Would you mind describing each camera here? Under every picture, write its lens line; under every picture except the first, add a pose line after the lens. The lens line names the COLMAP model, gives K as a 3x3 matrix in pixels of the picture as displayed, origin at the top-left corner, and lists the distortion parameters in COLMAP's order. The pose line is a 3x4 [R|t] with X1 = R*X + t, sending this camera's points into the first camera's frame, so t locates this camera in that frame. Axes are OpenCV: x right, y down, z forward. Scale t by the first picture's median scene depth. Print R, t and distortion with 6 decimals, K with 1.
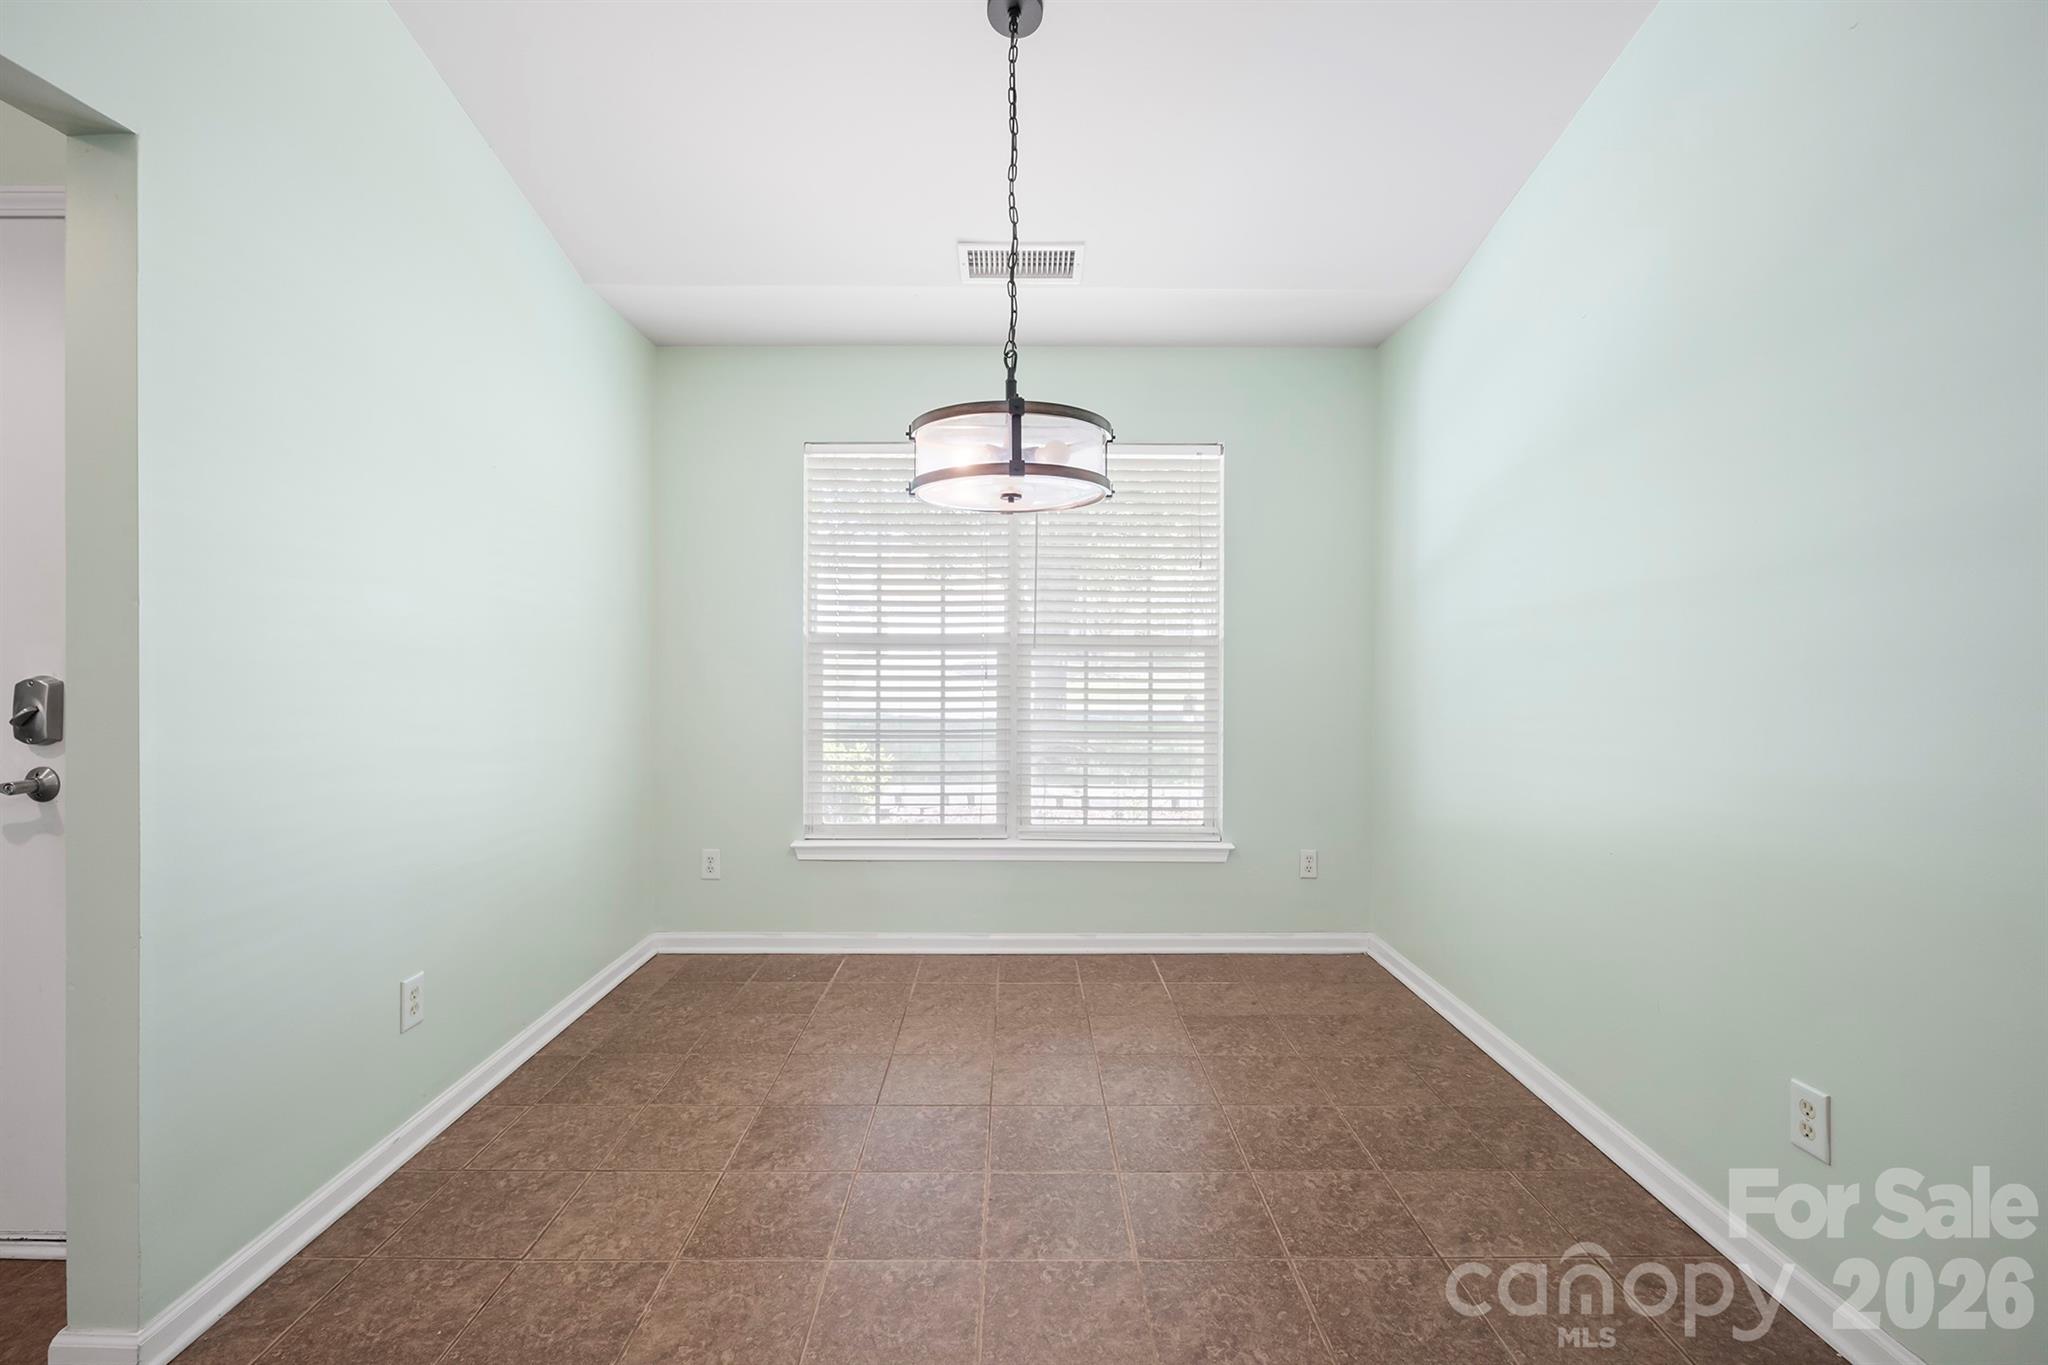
lens RADIAL K [[905.5, 0, 1023.1], [0, 905.5, 665.7], [0, 0, 1]] dist [-0.004048, -0.000310]
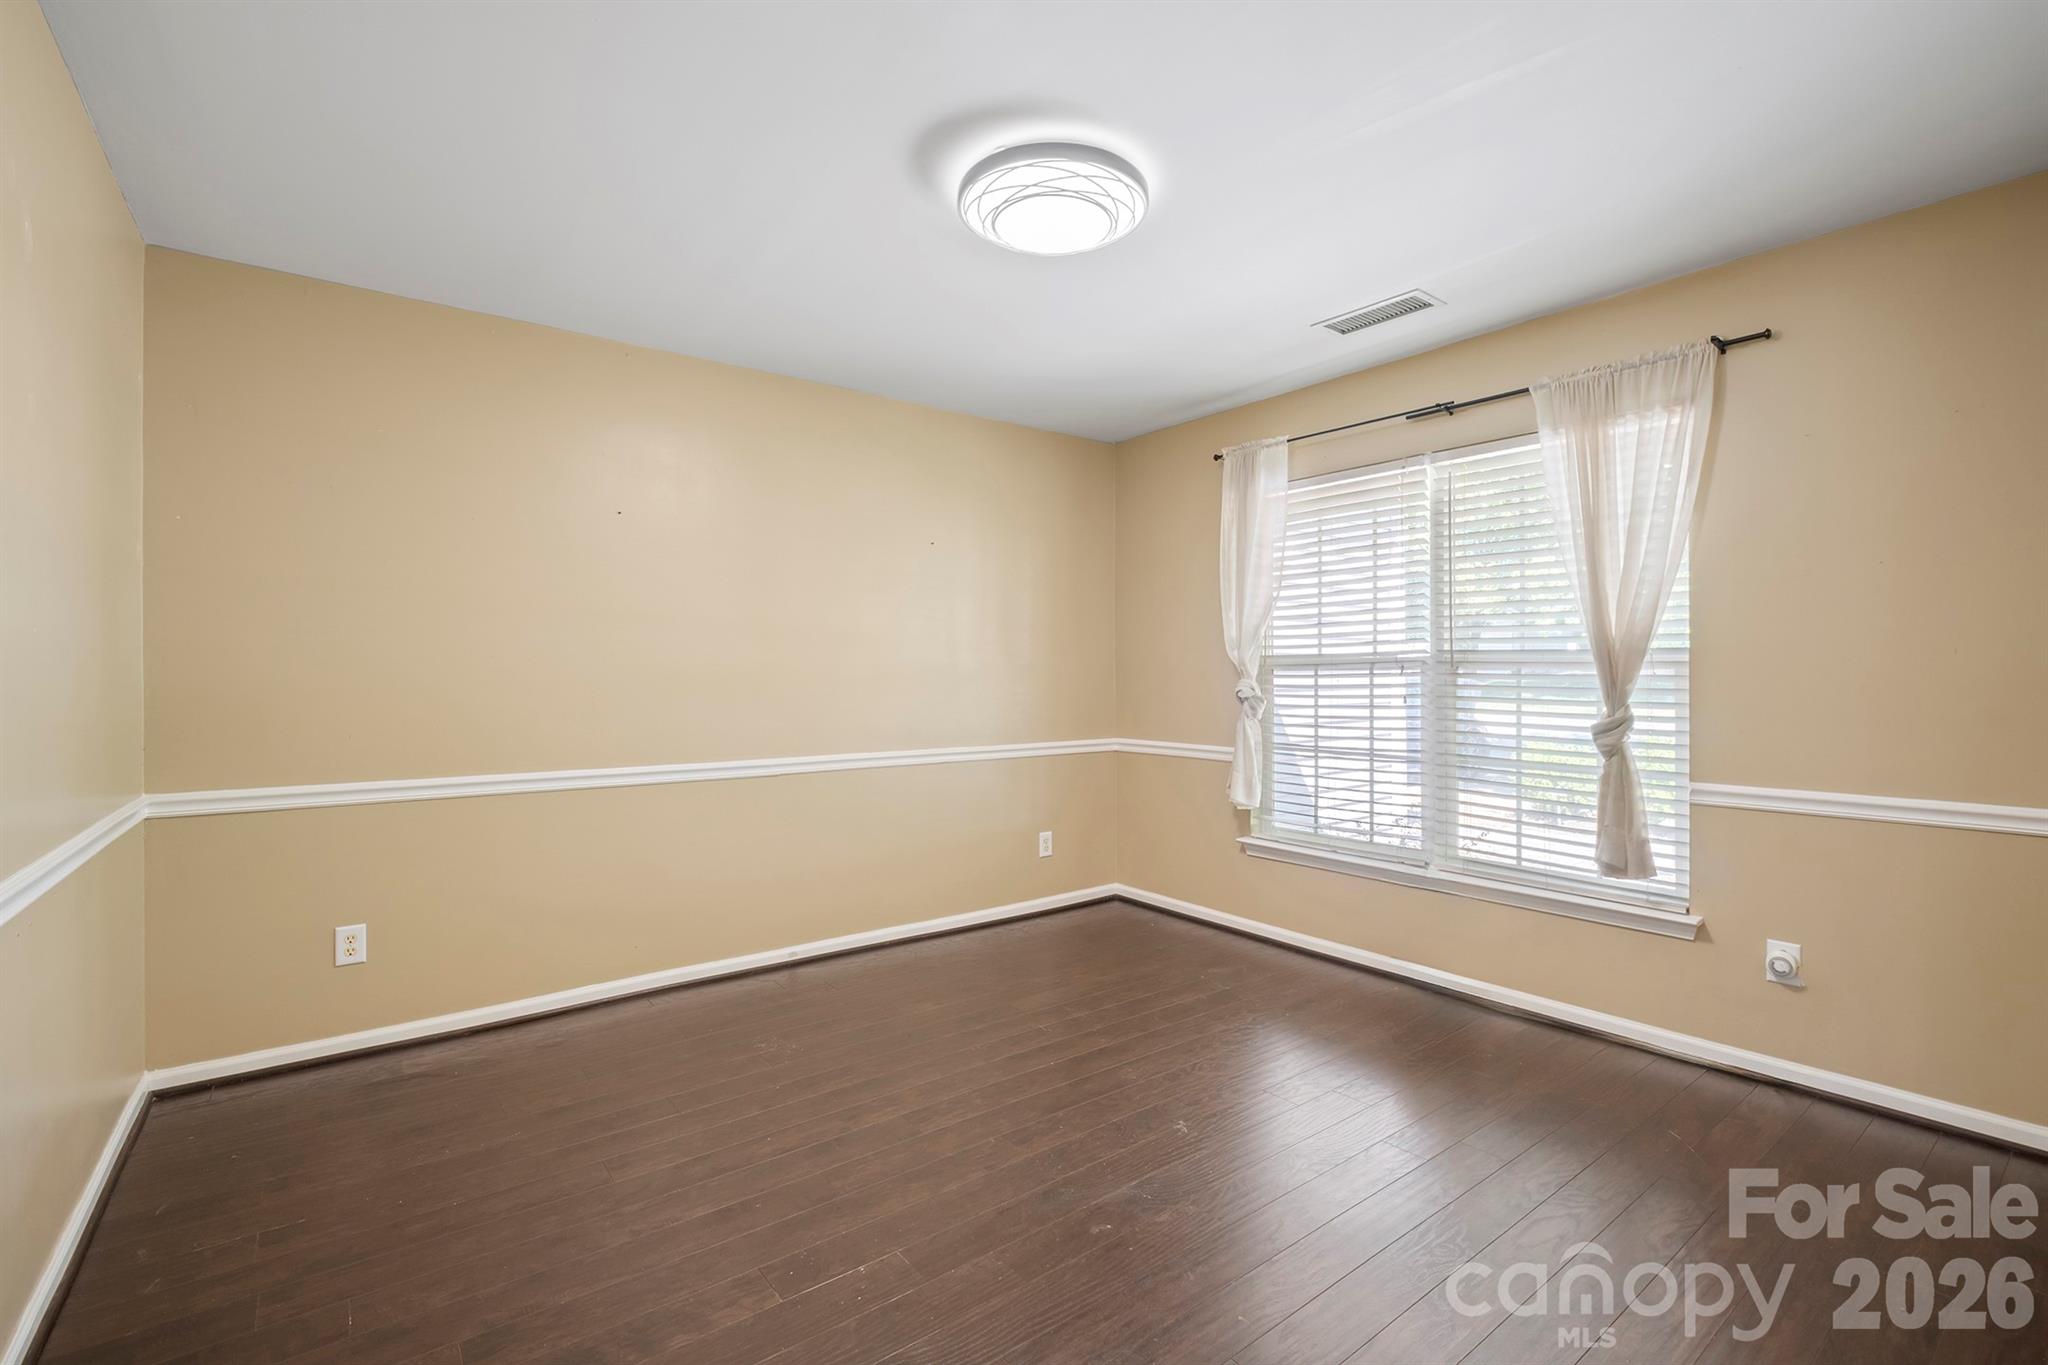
lens RADIAL K [[905.5, 0, 1023.1], [0, 905.5, 665.7], [0, 0, 1]] dist [-0.004048, -0.000310]
pose [[0.610223, -0.015508, -0.792078, 0.541292], [-0.003557, 0.999745, -0.022314, 0.003003], [0.792222, 0.016434, 0.610012, 0.090810]]
